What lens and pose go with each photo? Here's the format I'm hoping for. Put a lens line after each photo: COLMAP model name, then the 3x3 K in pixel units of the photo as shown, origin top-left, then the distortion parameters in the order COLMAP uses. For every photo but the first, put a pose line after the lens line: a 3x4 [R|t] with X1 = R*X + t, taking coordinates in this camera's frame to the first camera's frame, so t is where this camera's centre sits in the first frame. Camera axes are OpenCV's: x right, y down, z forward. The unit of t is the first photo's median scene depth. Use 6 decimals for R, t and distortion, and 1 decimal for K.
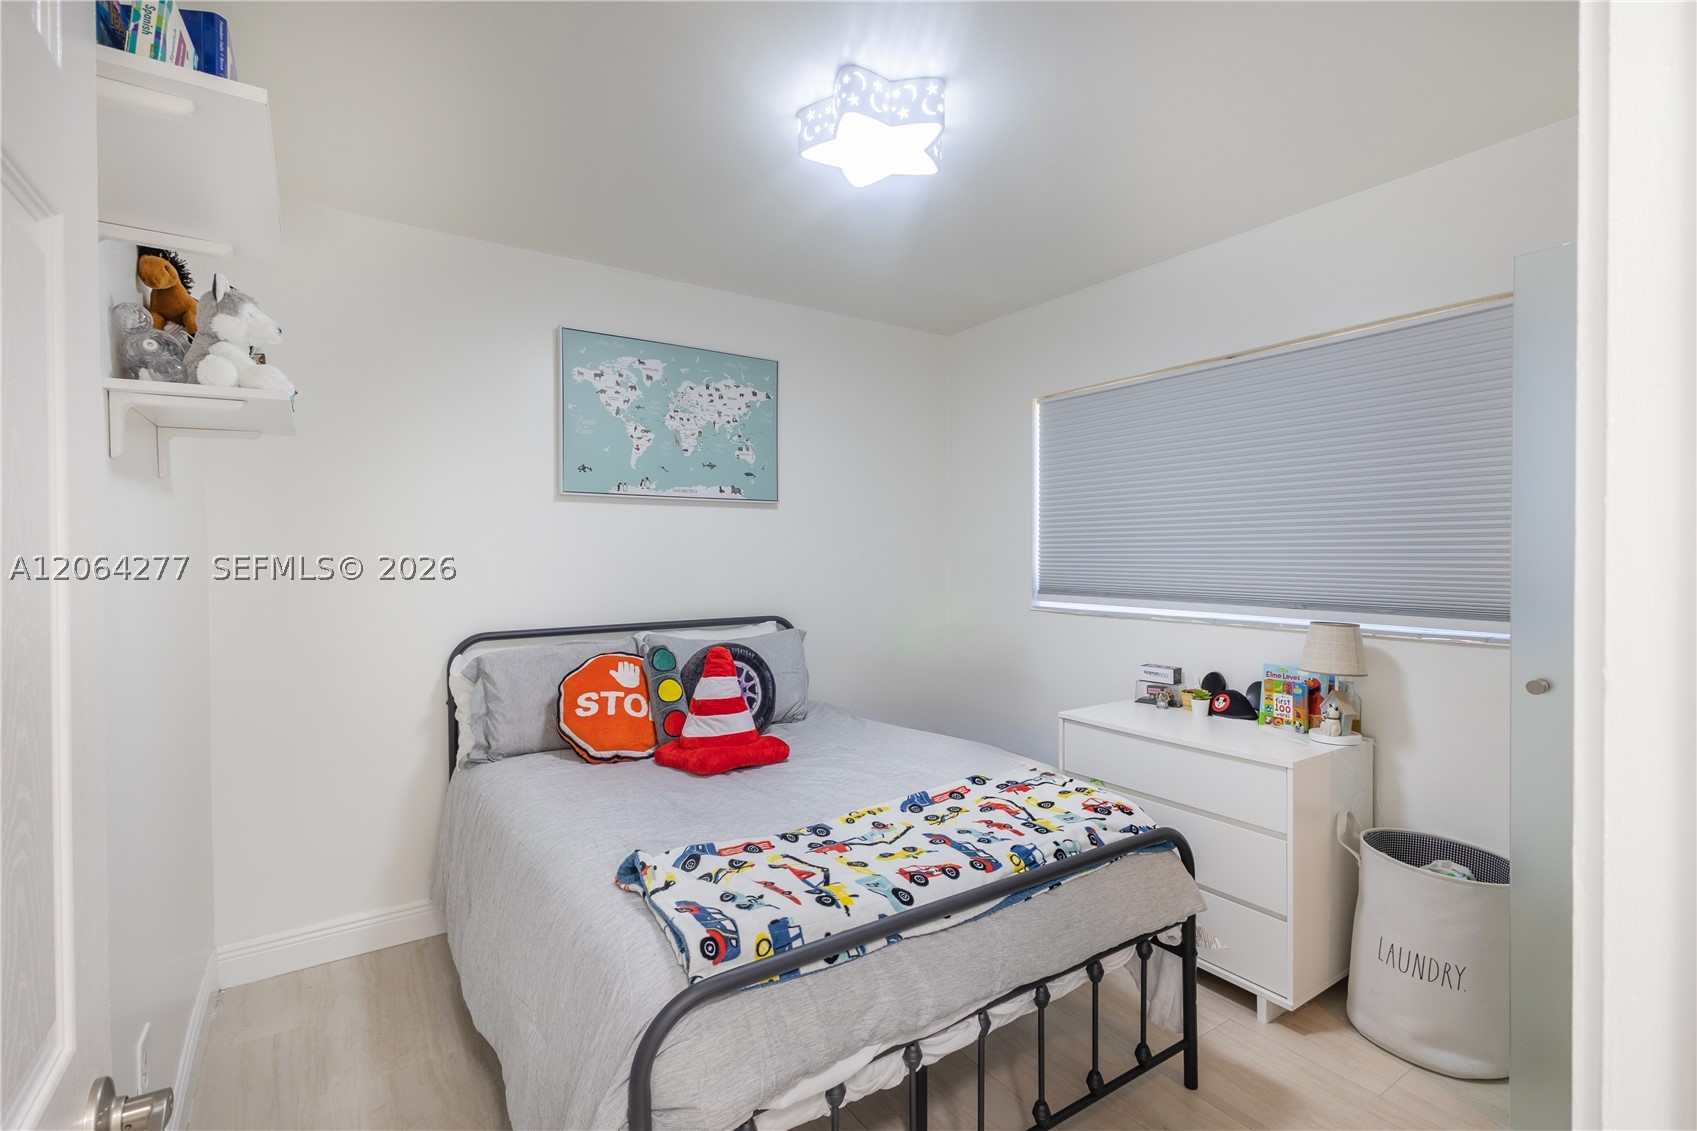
lens RADIAL K [[775.0, 0, 848.5], [0, 775.0, 565.5], [0, 0, 1]] dist [0.002594, -0.001101]
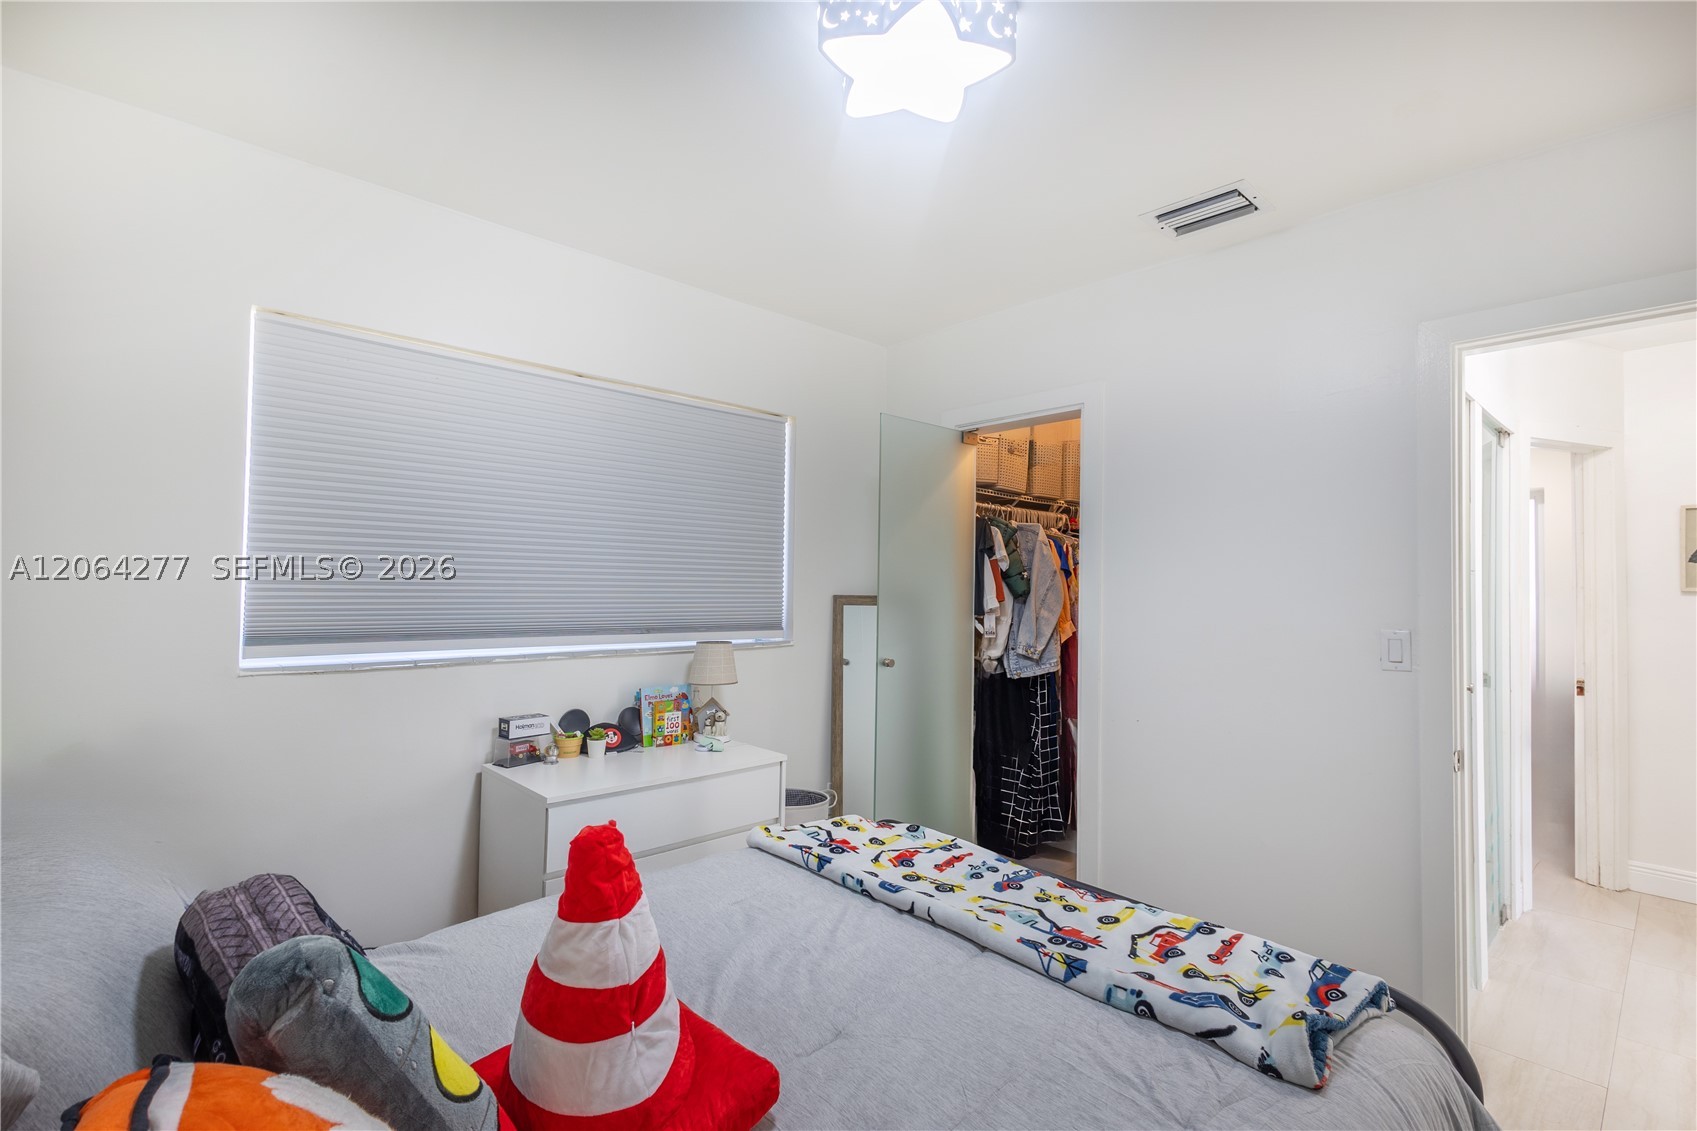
lens RADIAL K [[775.0, 0, 848.5], [0, 775.0, 565.5], [0, 0, 1]] dist [0.002594, -0.001101]
pose [[-0.151067, 0.025546, 0.988193, -0.632411], [0.001193, 0.999670, -0.025661, -0.012663], [-0.988523, -0.002697, -0.151048, 1.050672]]
